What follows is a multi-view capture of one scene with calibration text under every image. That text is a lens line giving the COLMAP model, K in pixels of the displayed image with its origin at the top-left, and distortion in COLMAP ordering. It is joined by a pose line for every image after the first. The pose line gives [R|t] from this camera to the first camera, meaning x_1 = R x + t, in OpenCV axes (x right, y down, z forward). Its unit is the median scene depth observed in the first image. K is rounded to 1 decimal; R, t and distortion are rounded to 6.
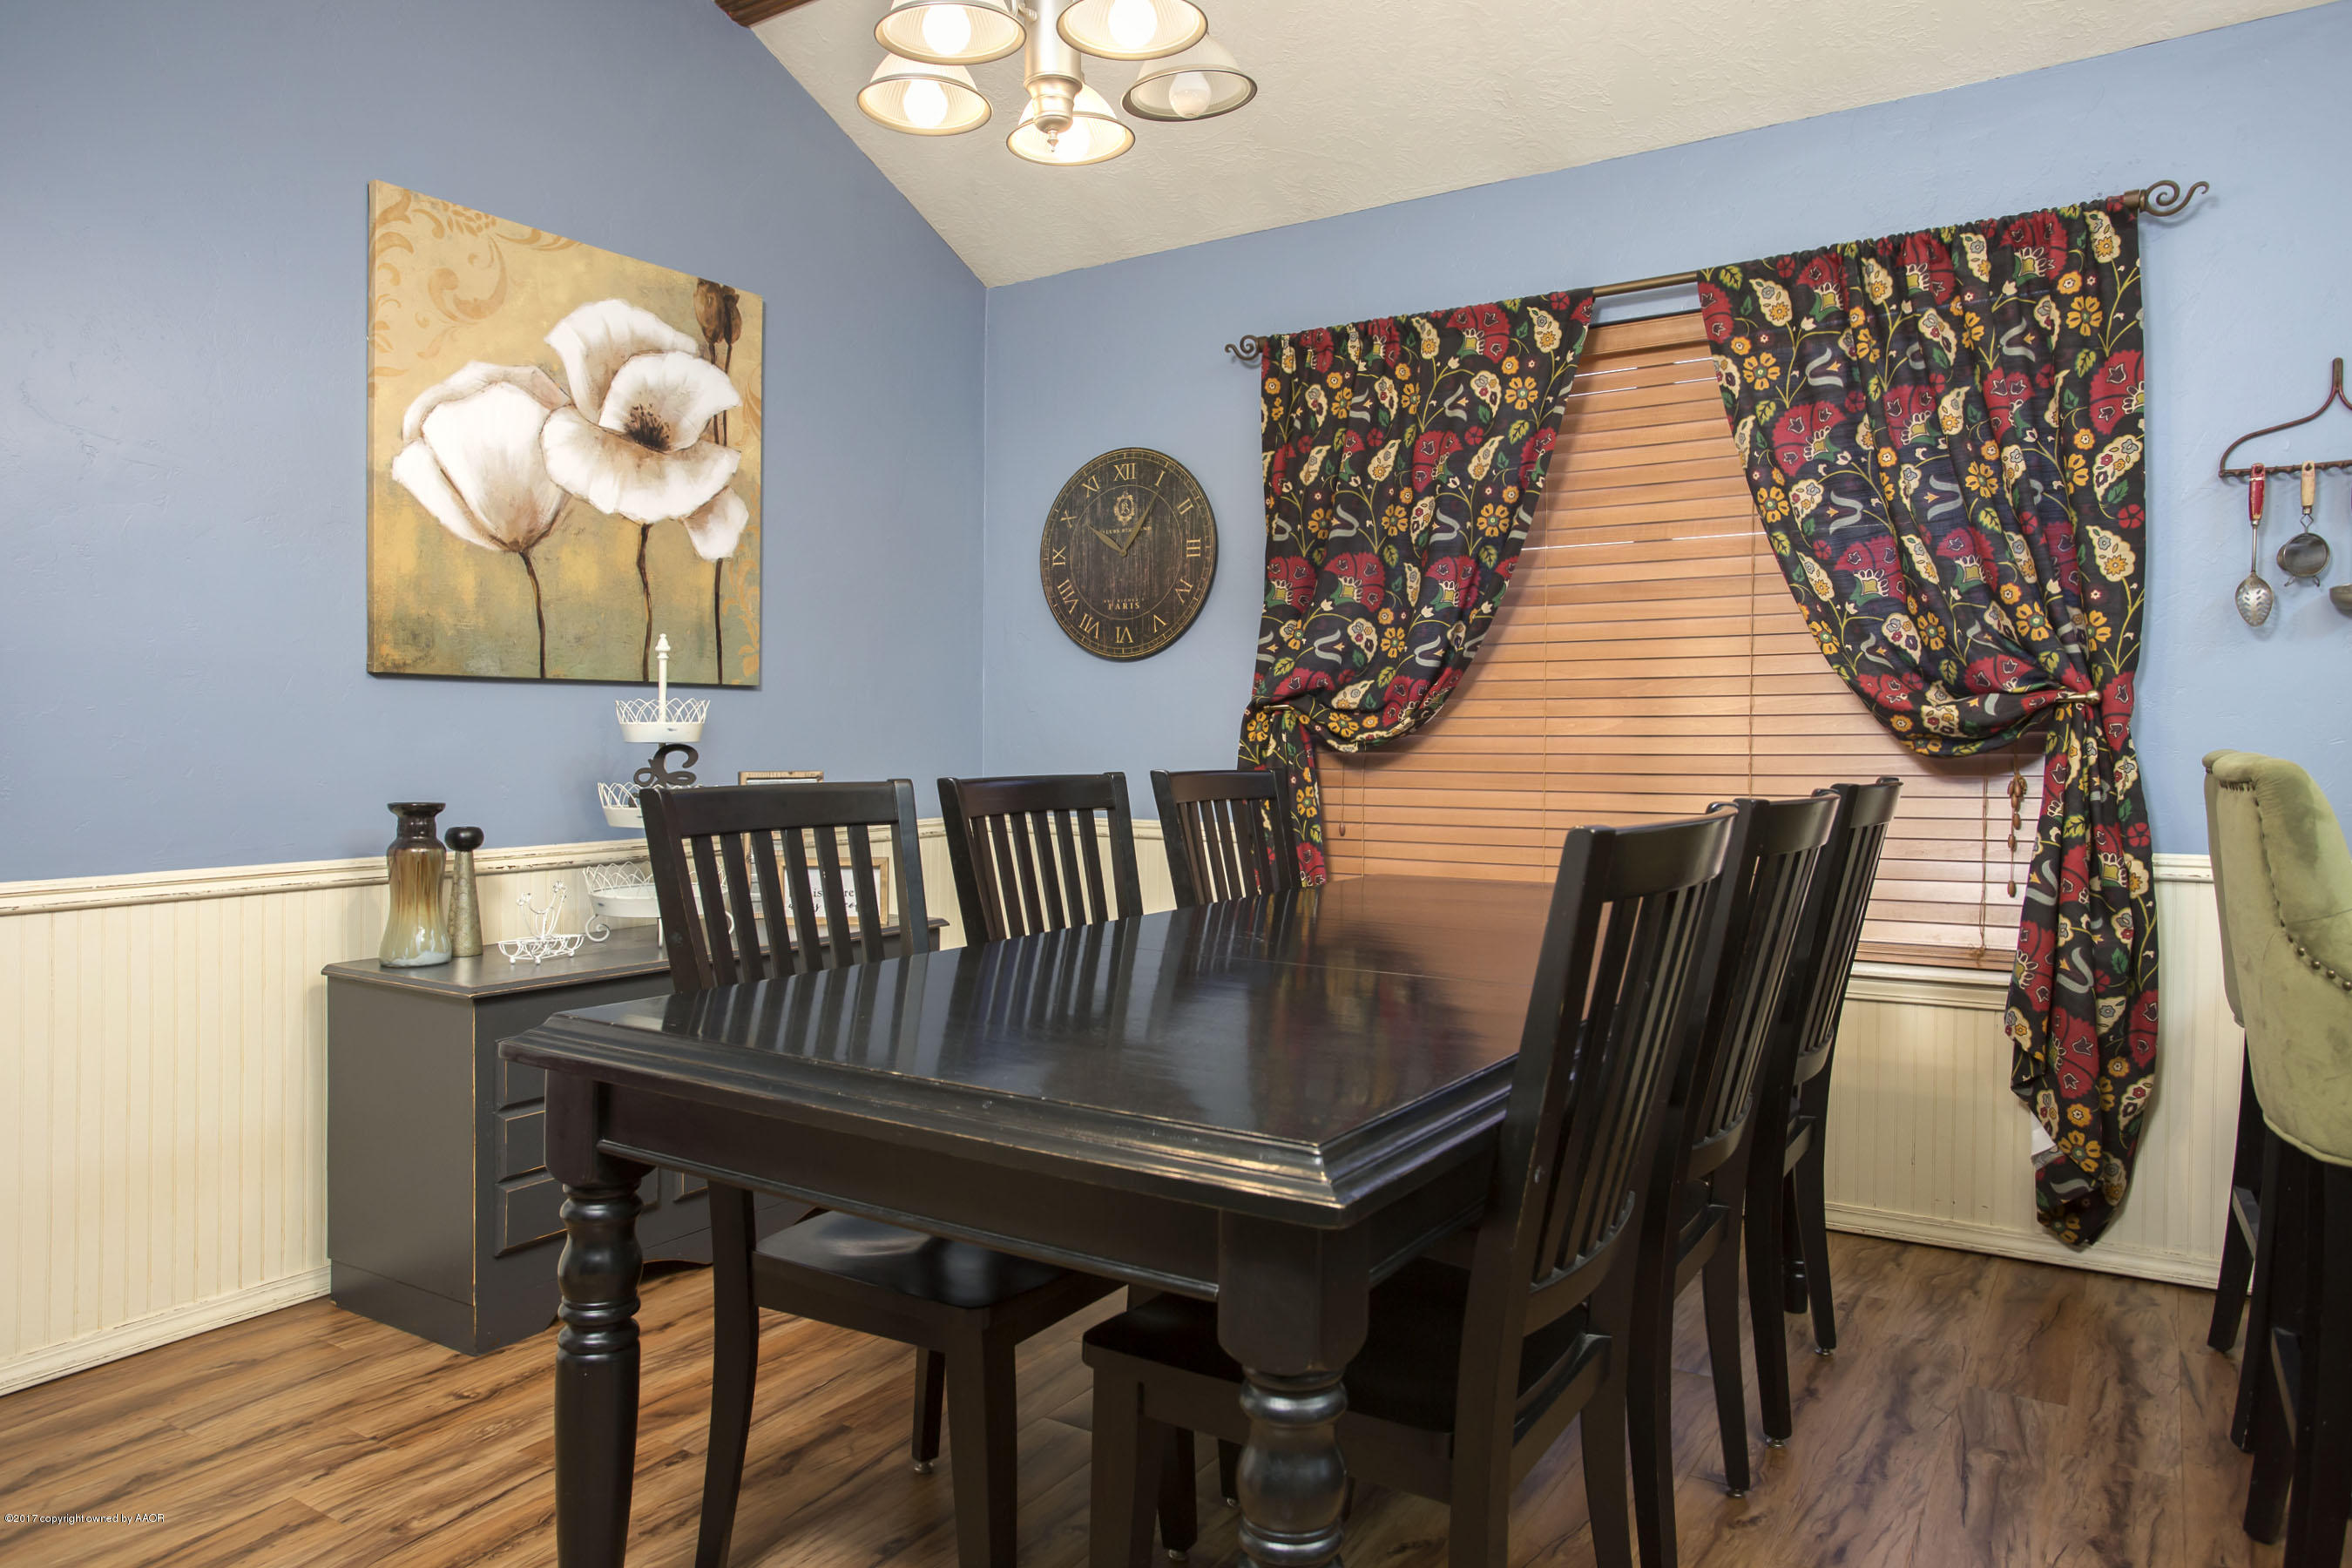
lens RADIAL K [[1542.0, 0, 1164.4], [0, 1542.0, 773.2], [0, 0, 1]] dist [-0.040353, 0.065179]
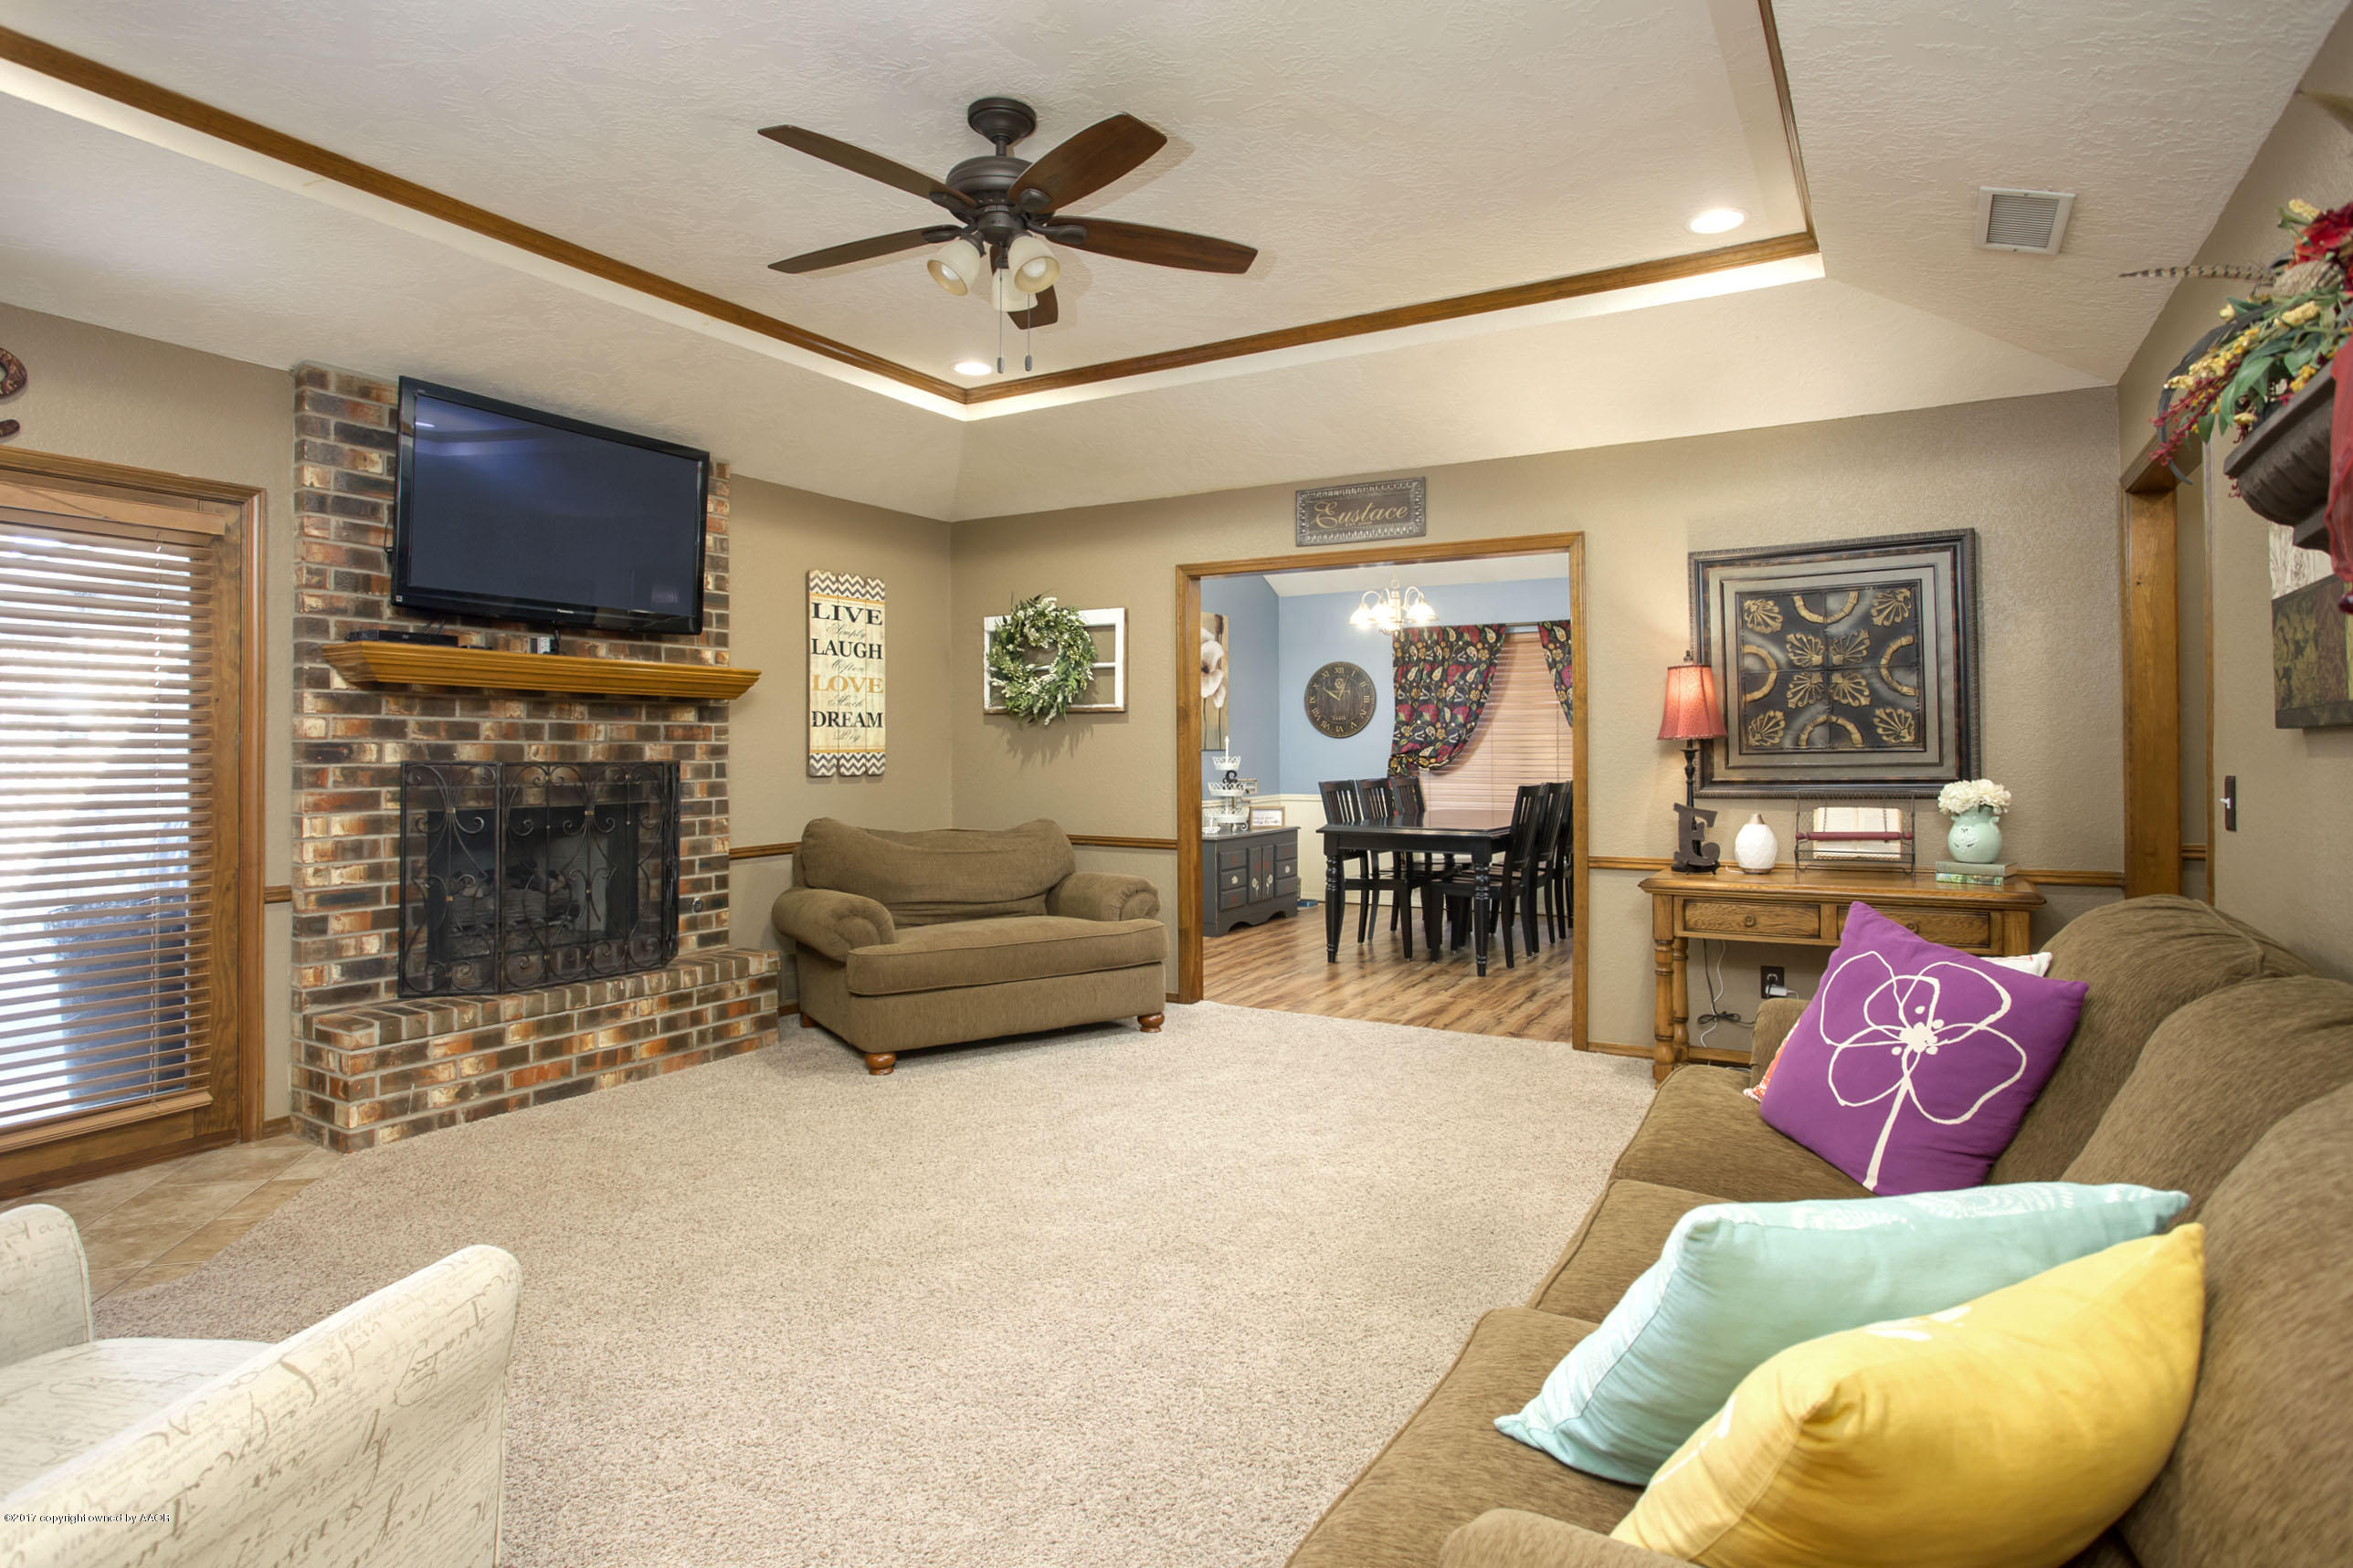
lens RADIAL K [[1226.3, 0, 1175.1], [0, 1226.3, 700.1], [0, 0, 1]] dist [-0.103336, -0.000015]
pose [[0.998738, -0.000039, 0.050214, -0.542173], [0.002974, 0.998290, -0.058376, -0.015705], [-0.050126, 0.058452, 0.997031, -1.495555]]
